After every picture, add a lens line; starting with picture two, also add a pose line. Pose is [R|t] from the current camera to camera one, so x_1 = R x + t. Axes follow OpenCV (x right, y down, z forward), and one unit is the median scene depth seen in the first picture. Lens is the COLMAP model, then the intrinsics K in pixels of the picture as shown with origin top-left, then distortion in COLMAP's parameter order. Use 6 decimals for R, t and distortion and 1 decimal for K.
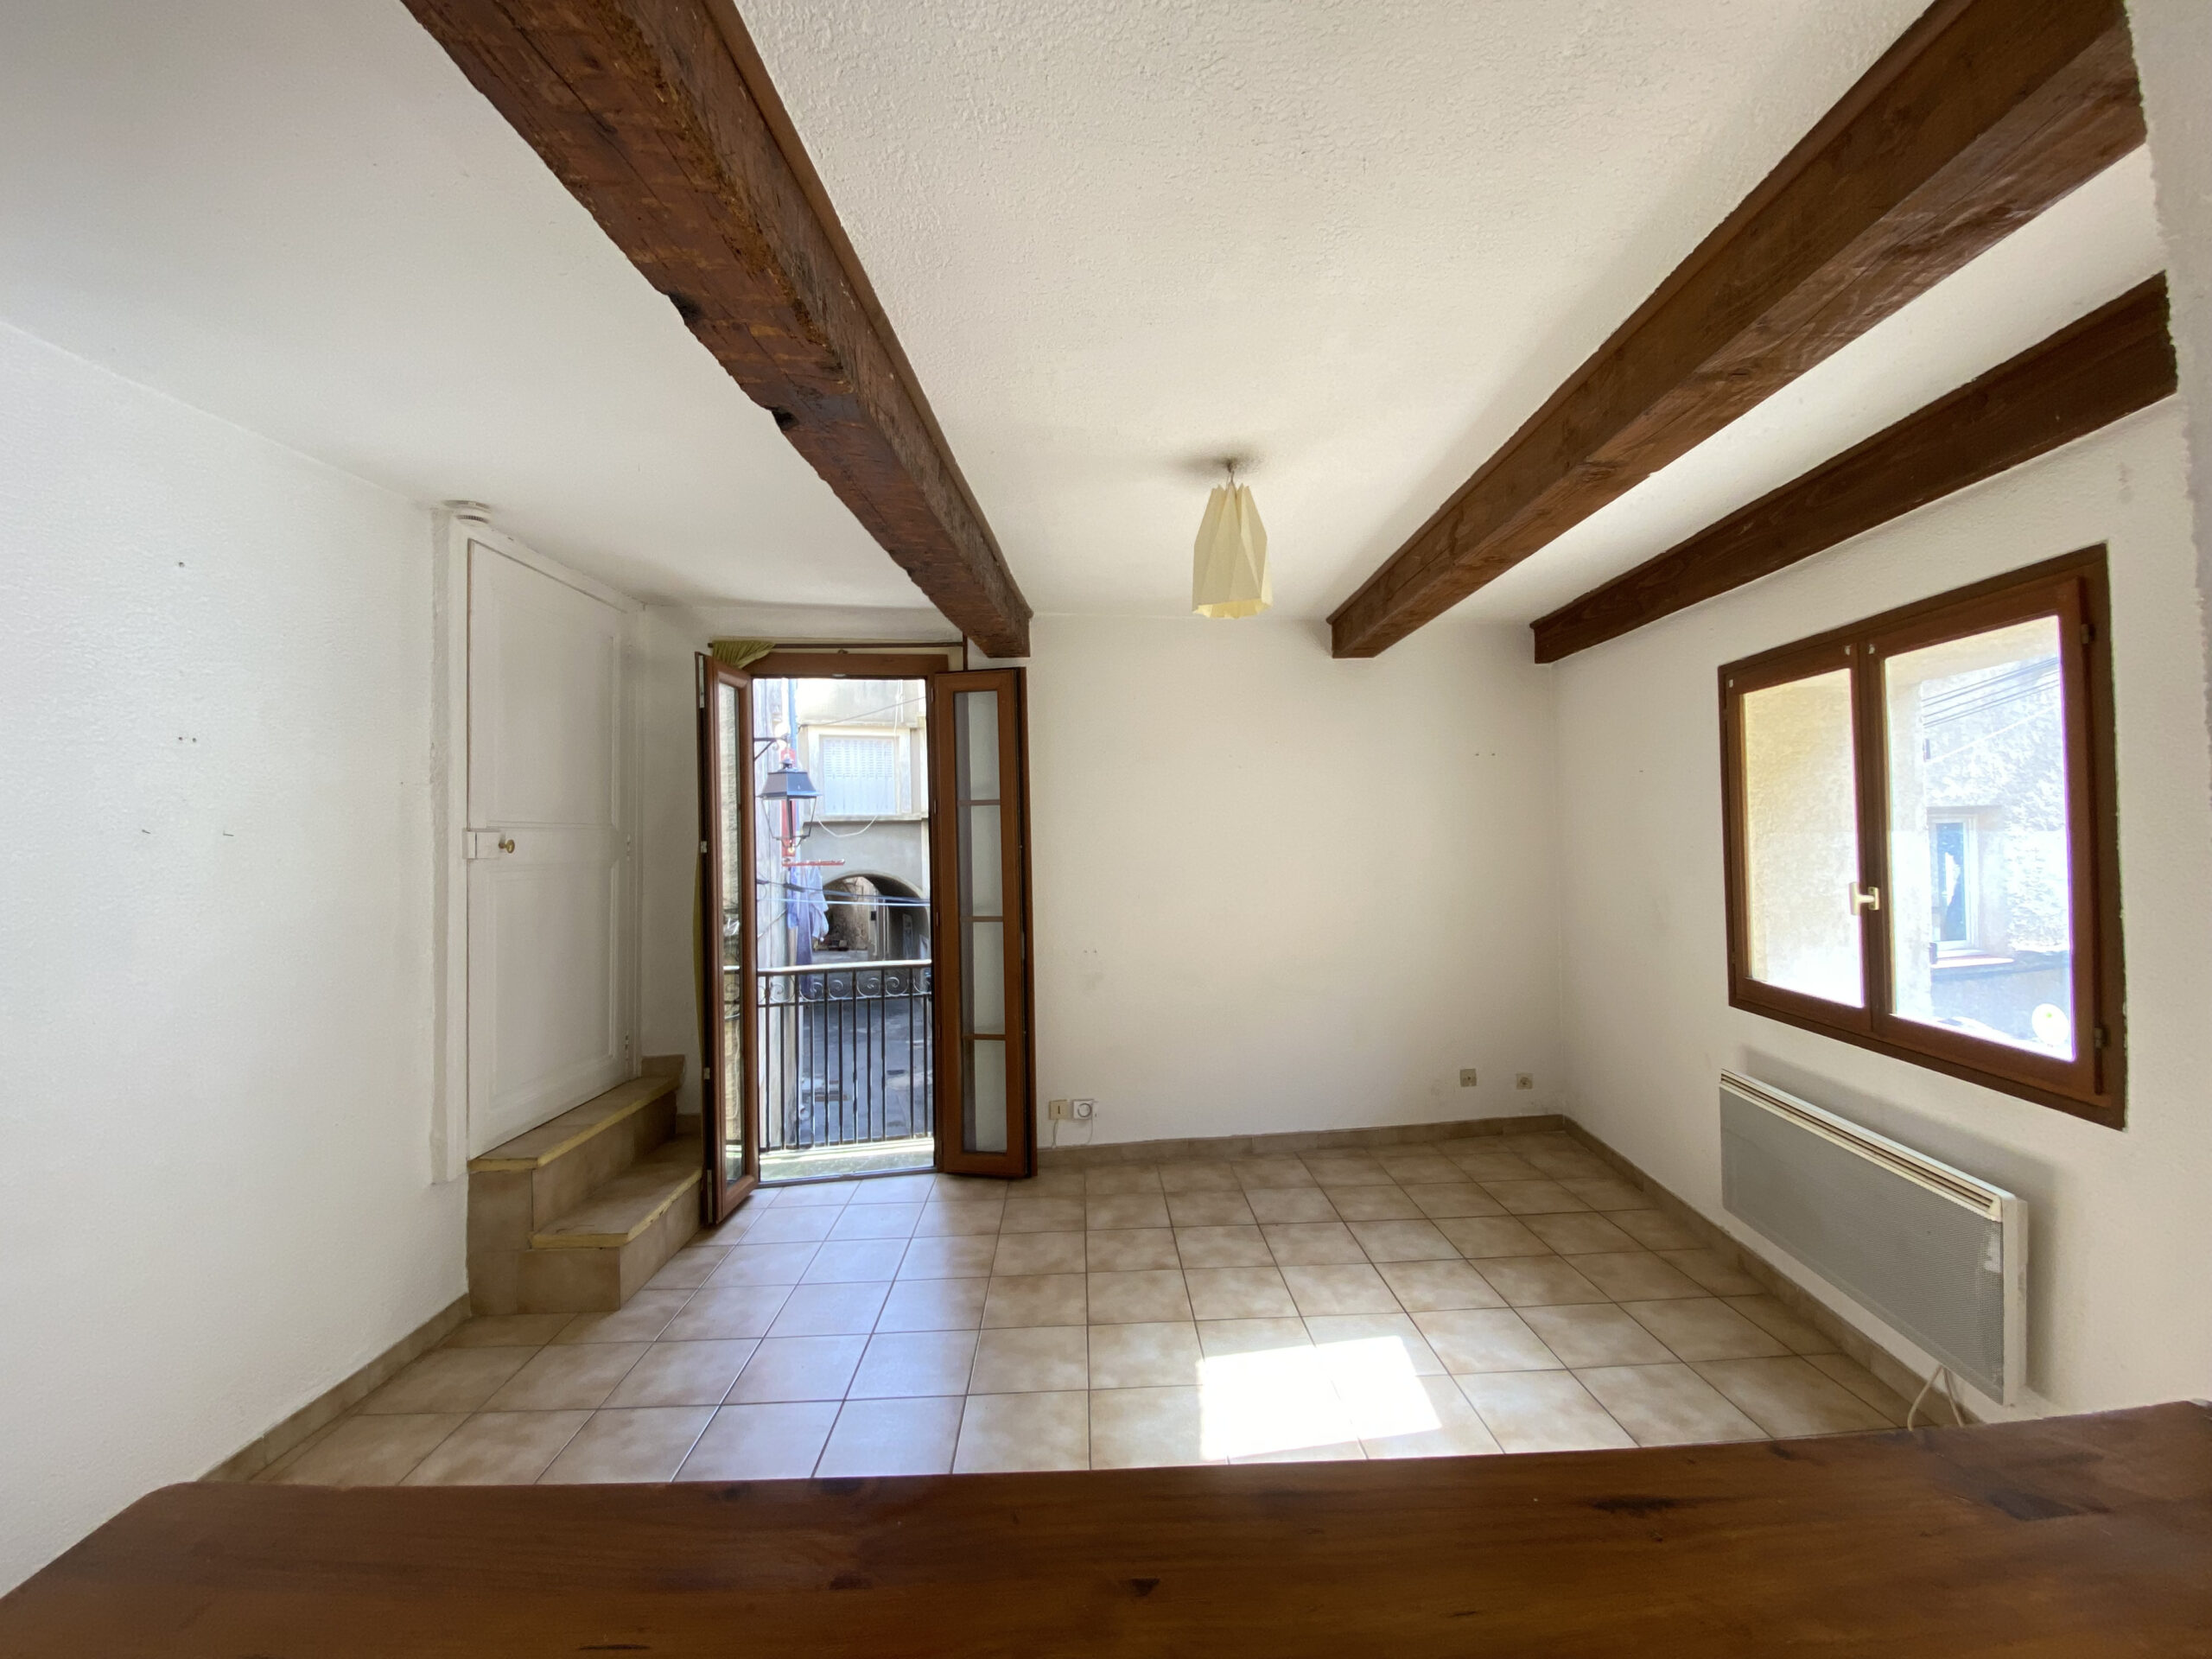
lens RADIAL K [[890.4, 0, 1100.5], [0, 890.4, 819.4], [0, 0, 1]] dist [0.042358, -0.033063]
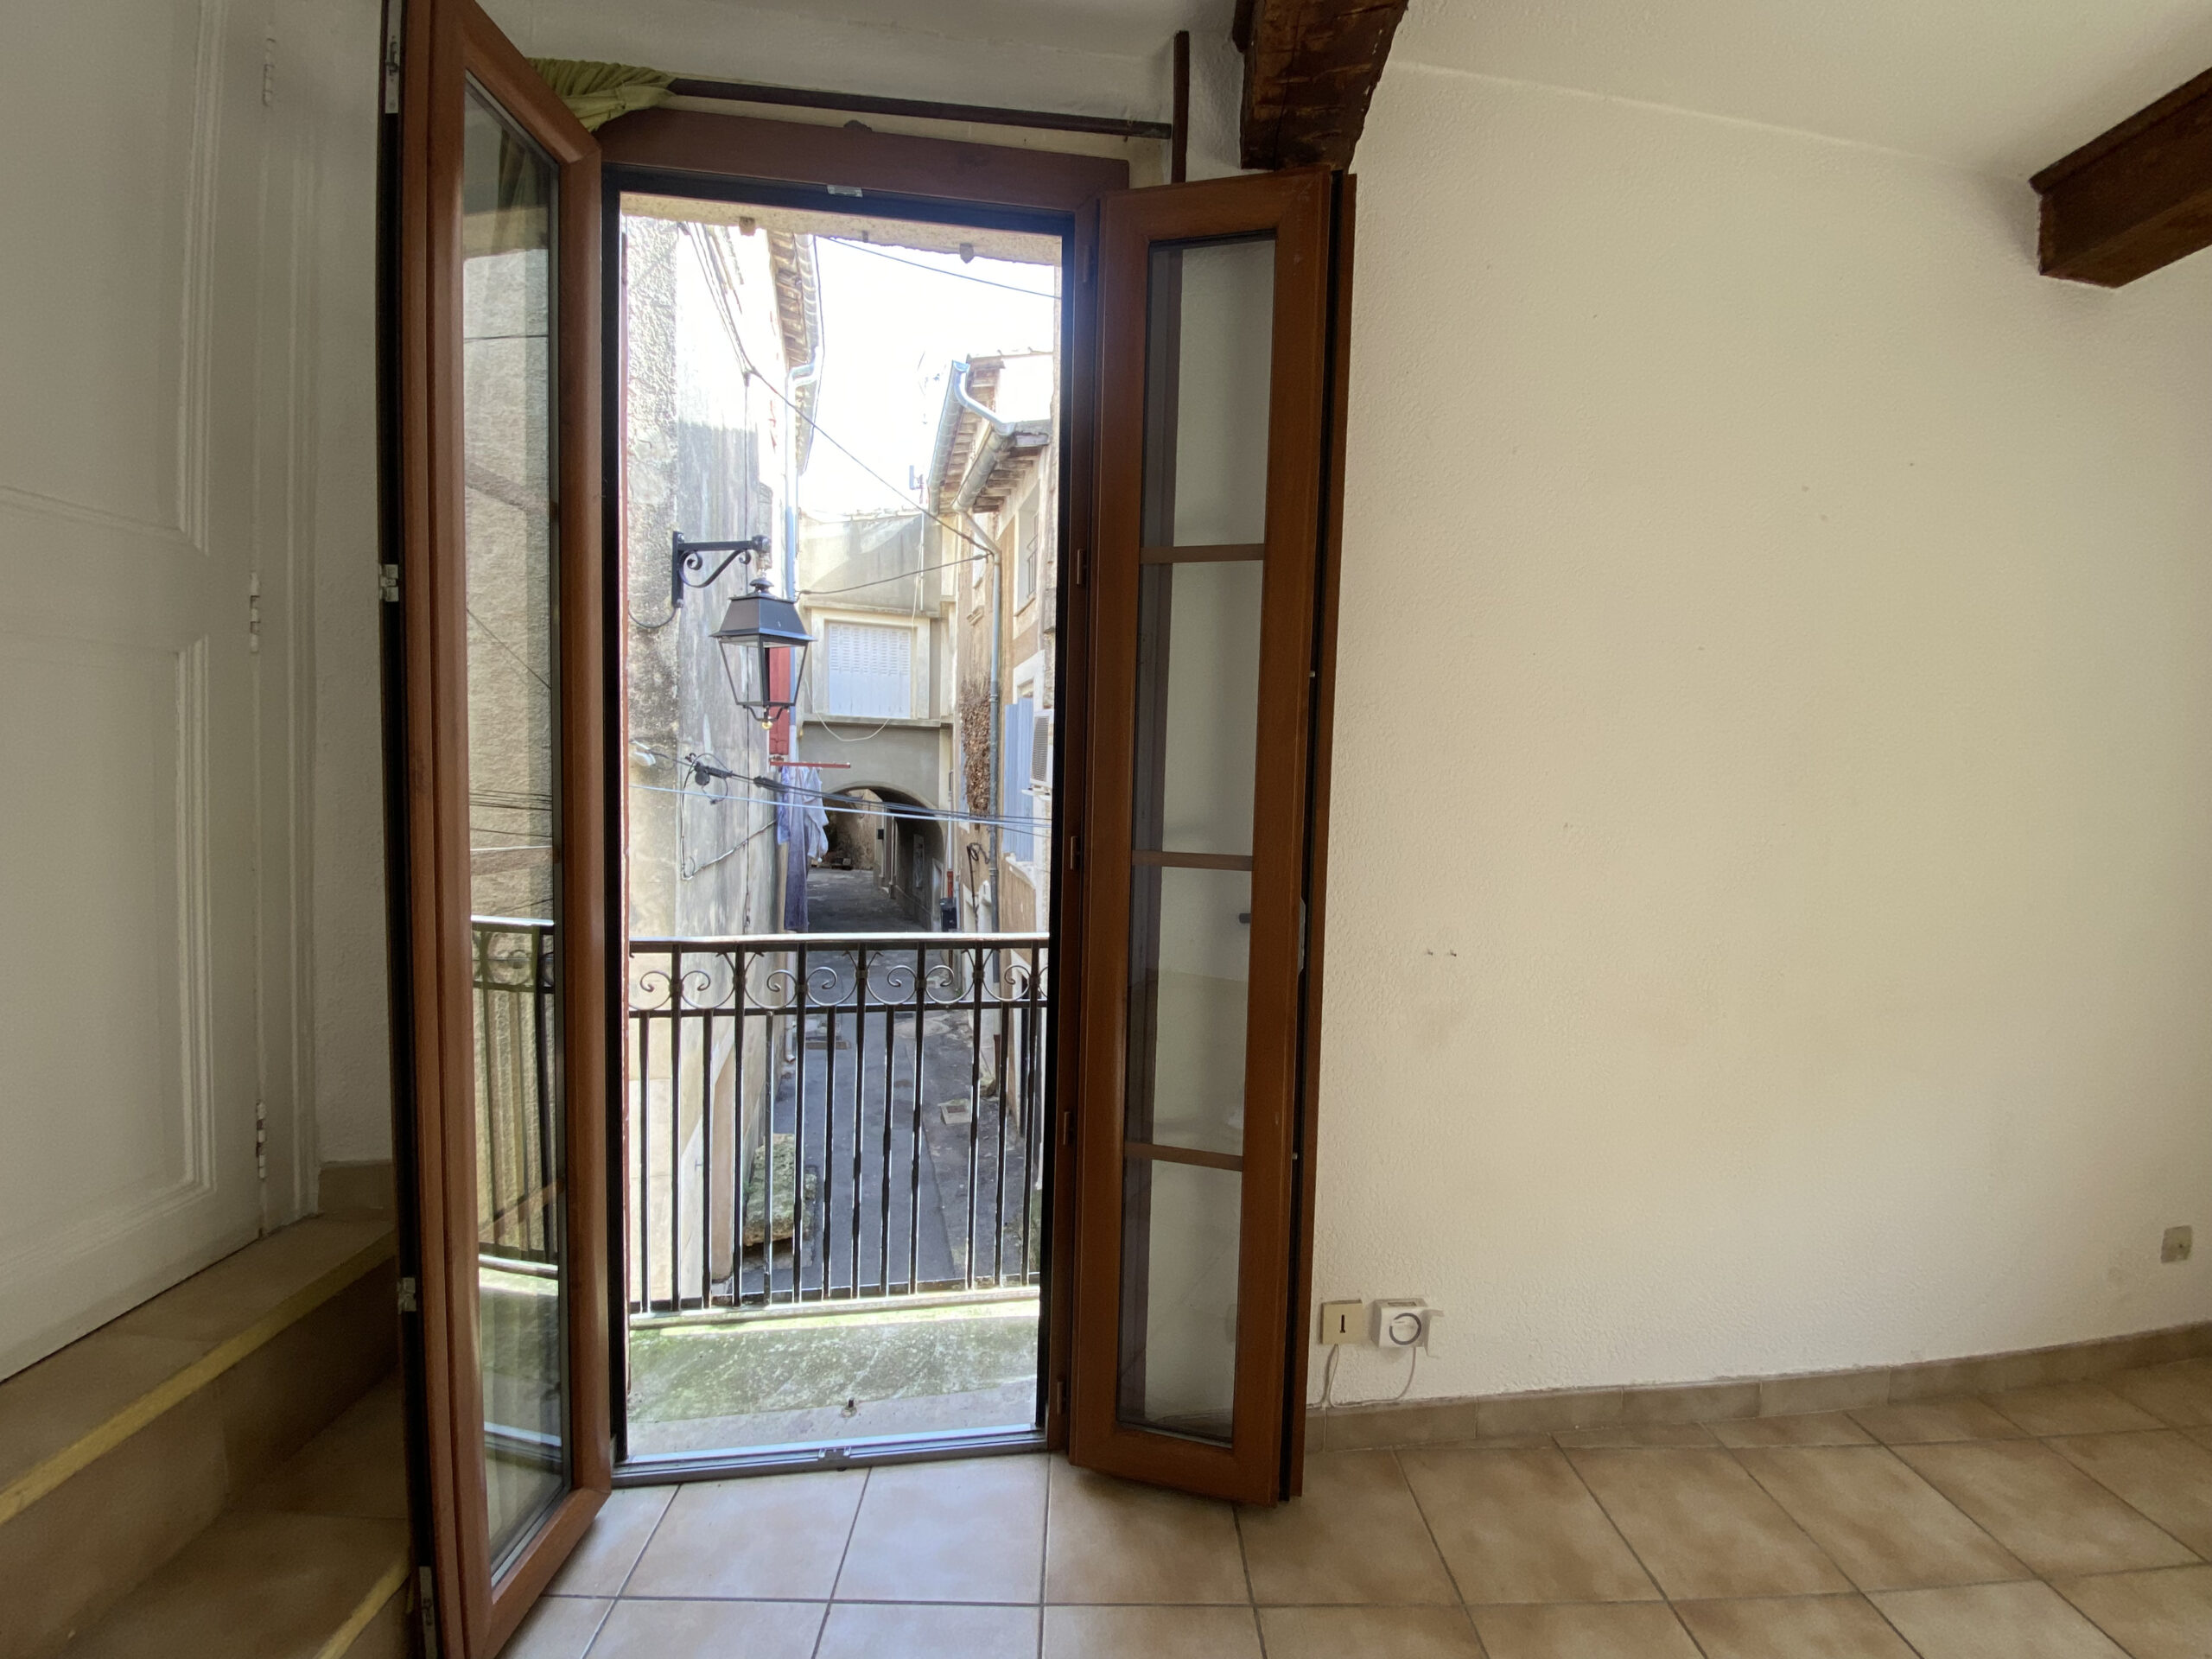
lens RADIAL K [[891.7, 0, 1100.8], [0, 891.7, 827.2], [0, 0, 1]] dist [0.026672, -0.025302]
pose [[0.998653, 0.051747, -0.003760, -0.190197], [-0.051222, 0.994865, 0.087290, 0.072537], [0.008257, -0.086980, 0.996176, 0.674843]]
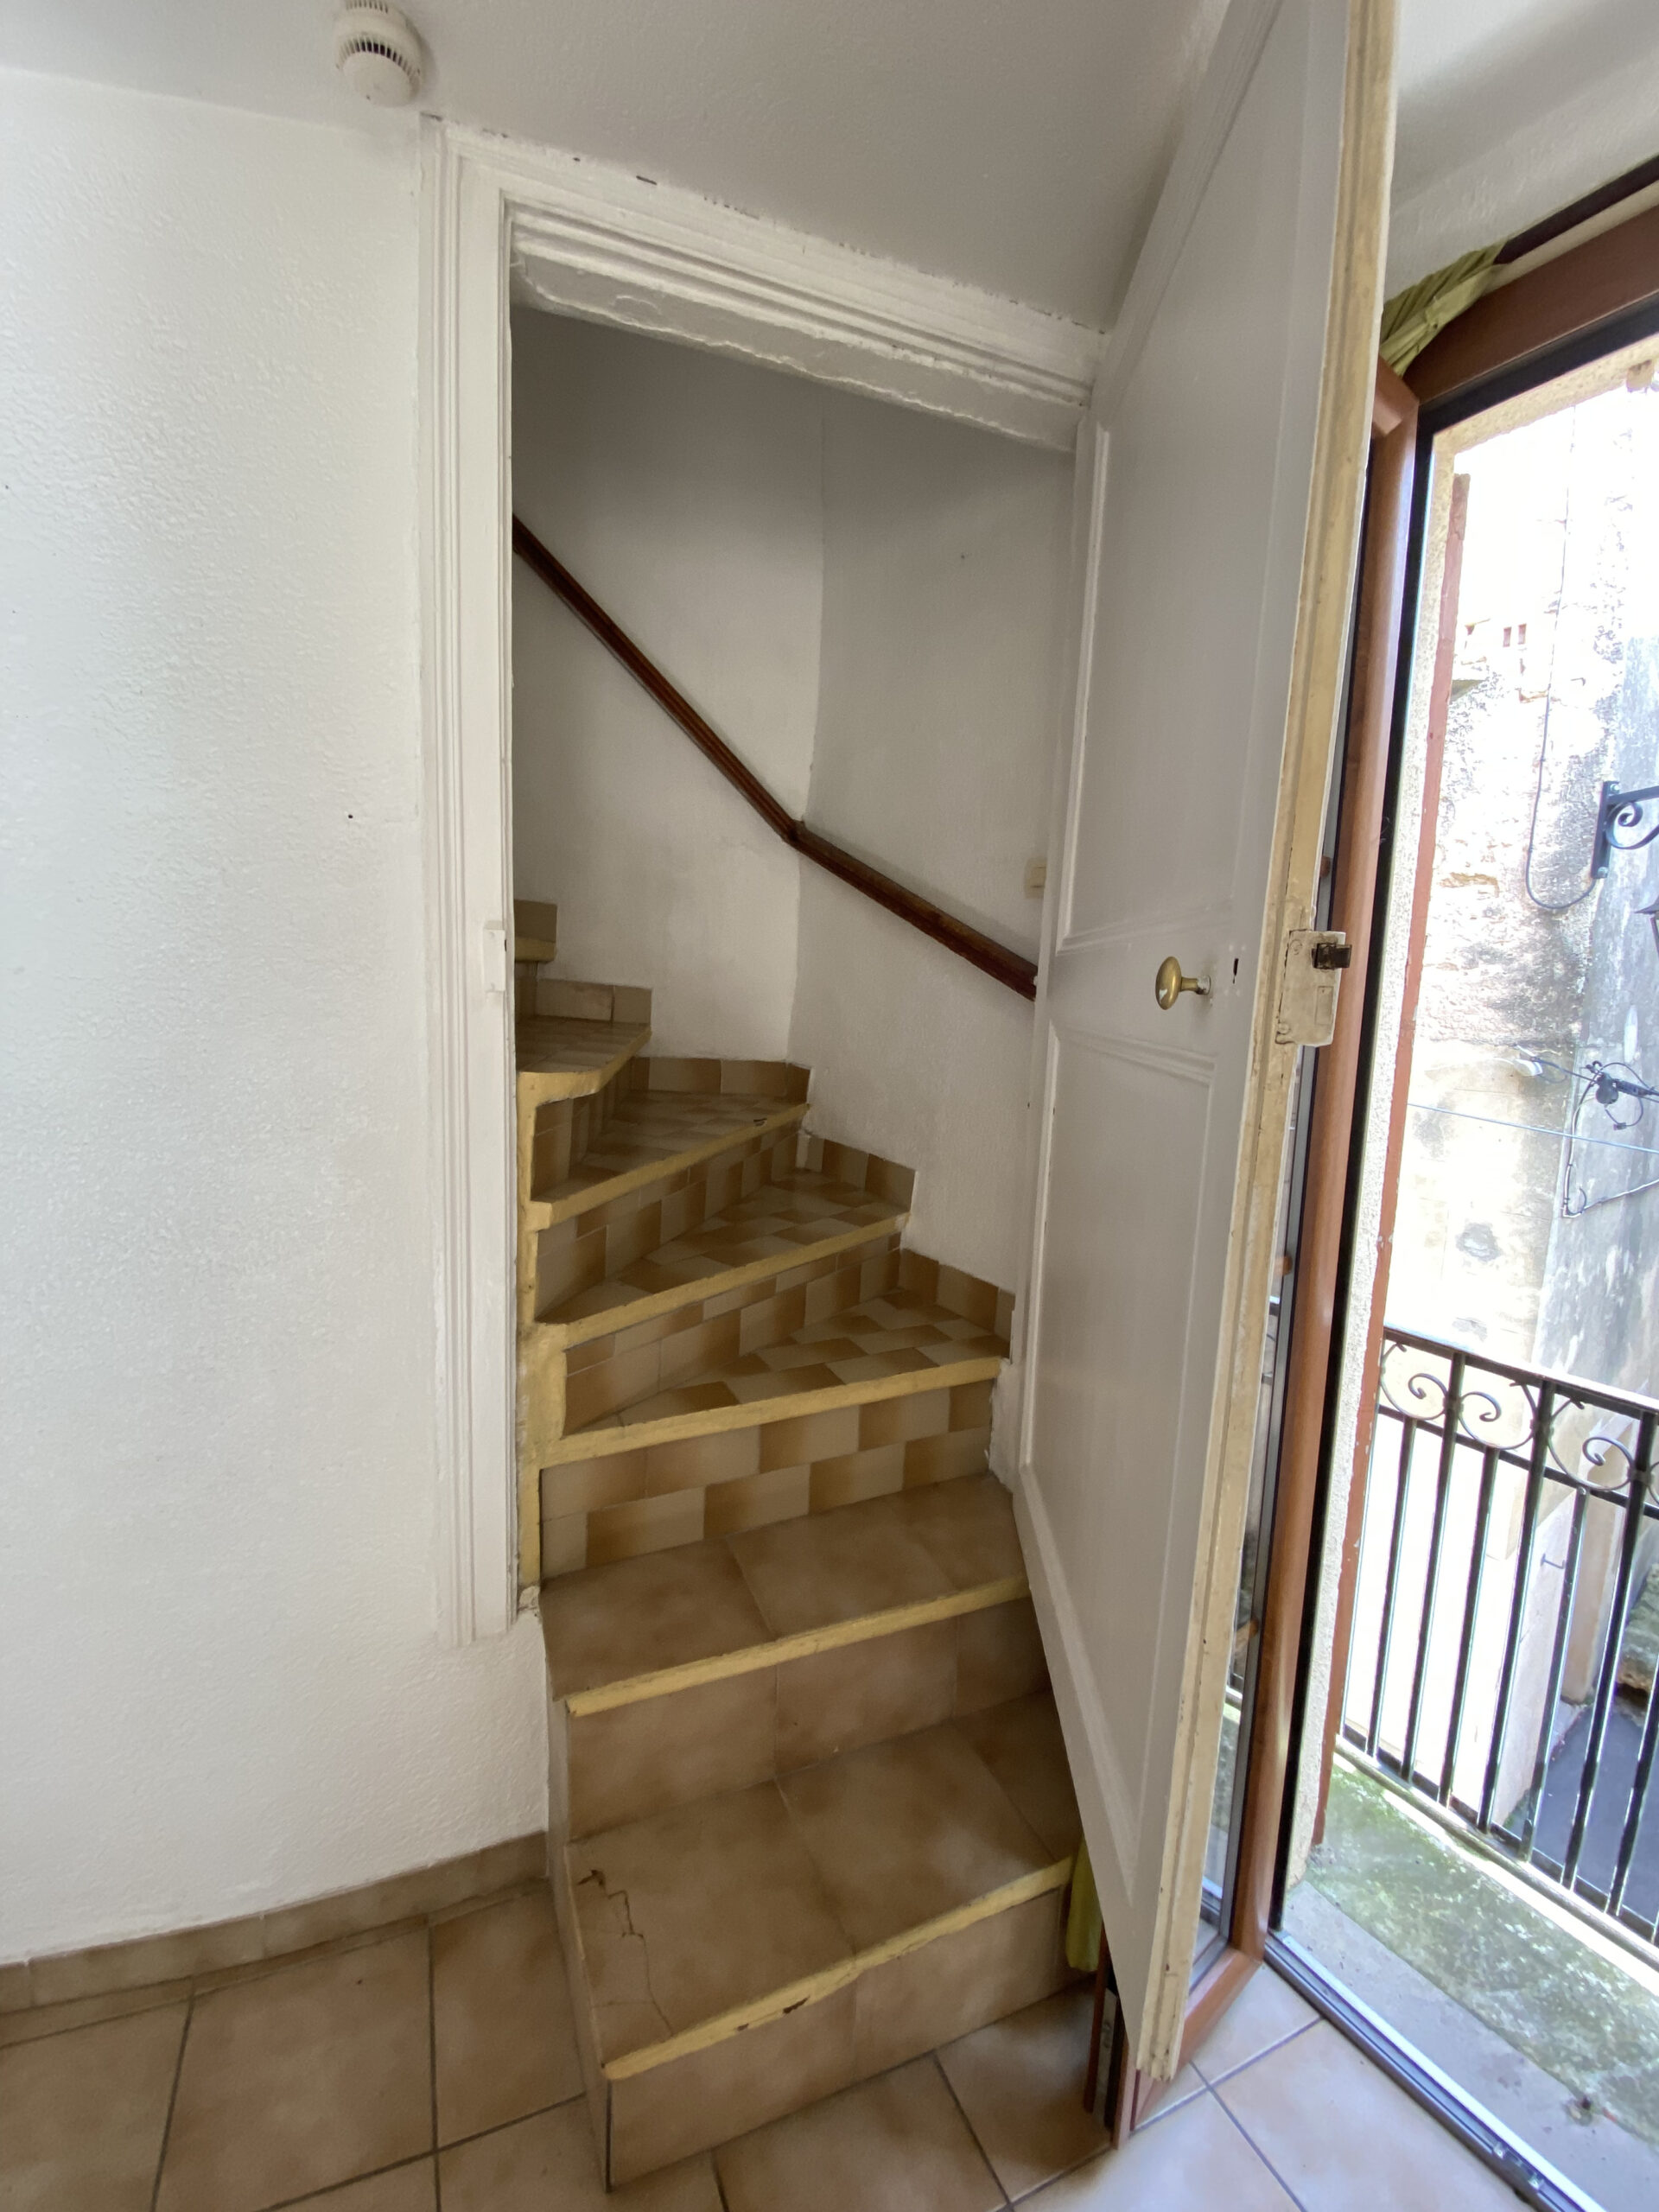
lens RADIAL K [[896.2, 0, 829.5], [0, 896.2, 1106.0], [0, 0, 1]] dist [0.012087, -0.017023]
pose [[0.377560, 0.141638, -0.915089, -0.181127], [-0.017076, 0.989129, 0.146052, 0.027490], [0.925828, -0.039518, 0.375874, 0.771943]]
